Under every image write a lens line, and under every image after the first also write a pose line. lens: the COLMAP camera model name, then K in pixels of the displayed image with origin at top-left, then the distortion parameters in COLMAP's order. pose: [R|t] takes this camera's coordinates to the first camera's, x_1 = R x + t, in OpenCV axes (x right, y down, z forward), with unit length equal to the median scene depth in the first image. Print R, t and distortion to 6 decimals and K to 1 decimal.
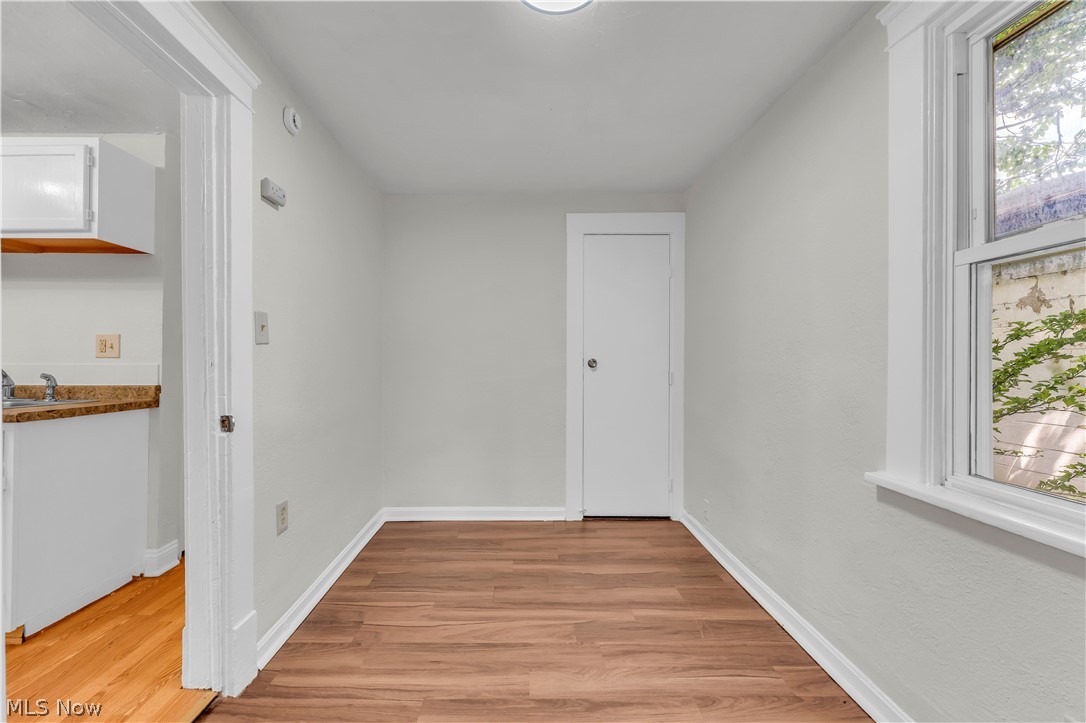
lens RADIAL K [[448.8, 0, 528.2], [0, 448.8, 365.5], [0, 0, 1]] dist [0.000409, 0.000014]
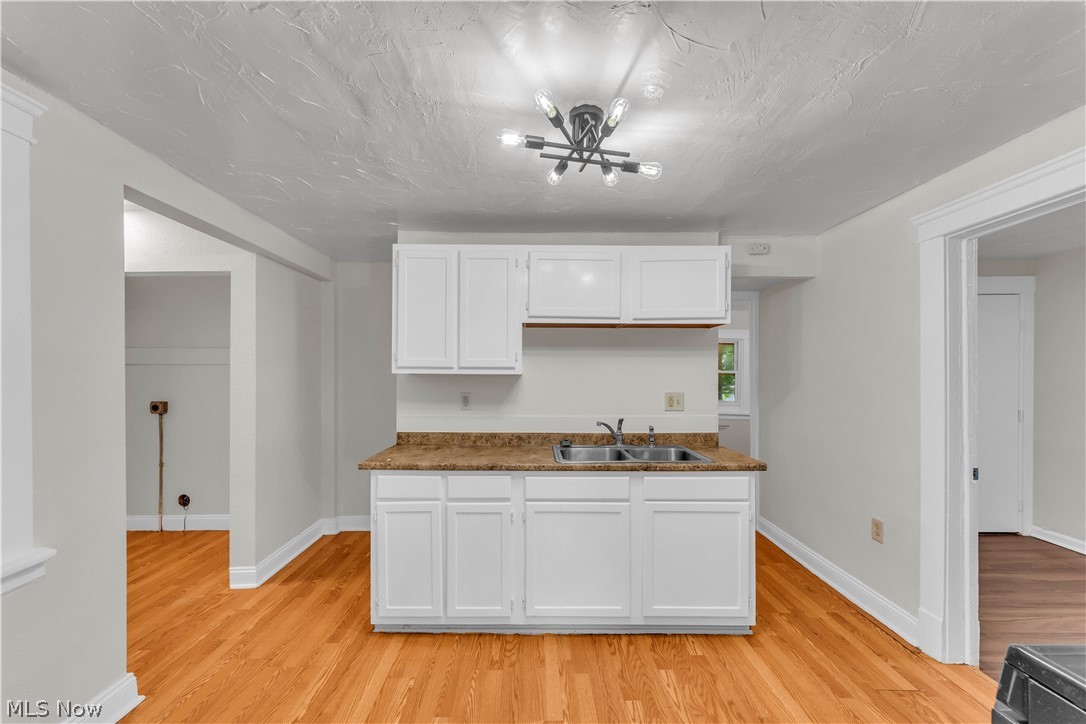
lens RADIAL K [[448.9, 0, 525.7], [0, 448.9, 372.1], [0, 0, 1]] dist [-0.001320, -0.000497]
pose [[0.999925, -0.006297, -0.010469, -1.428070], [0.006262, 0.999975, -0.003390, -0.131944], [0.010490, 0.003324, 0.999939, -0.283869]]
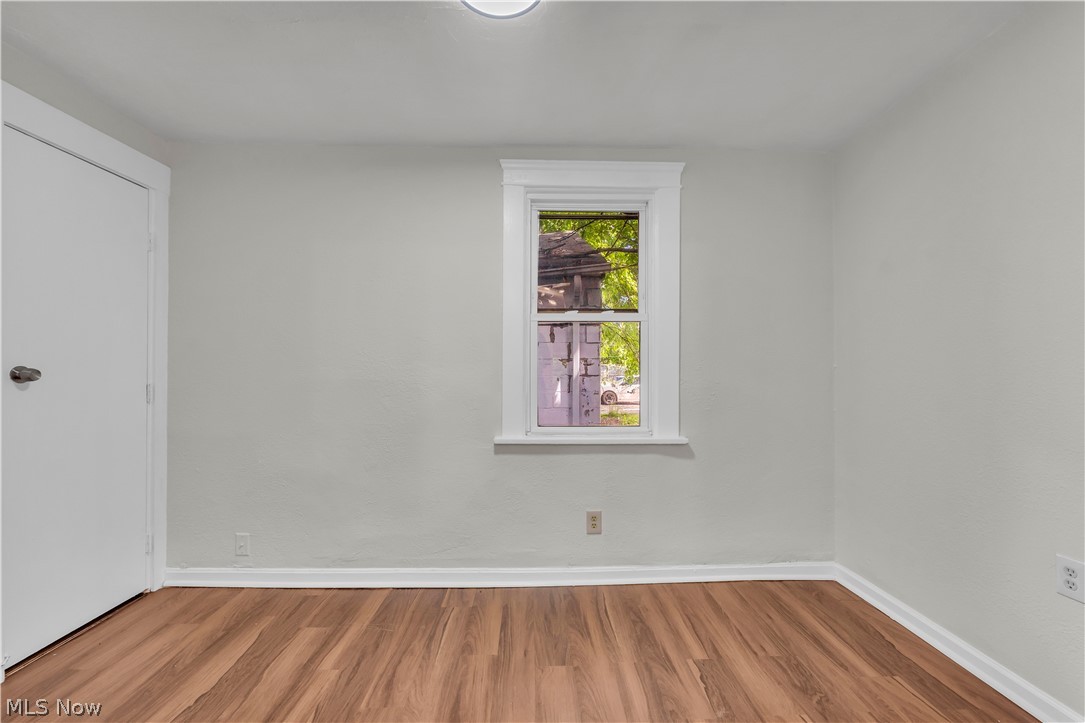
lens RADIAL K [[445.2, 0, 544.2], [0, 445.2, 364.7], [0, 0, 1]] dist [0.000435, 0.000050]
pose [[-0.014155, -0.001899, 0.999898, -0.579303], [0.005276, 0.999984, 0.001974, -0.020156], [-0.999886, 0.005303, -0.014144, 0.568239]]
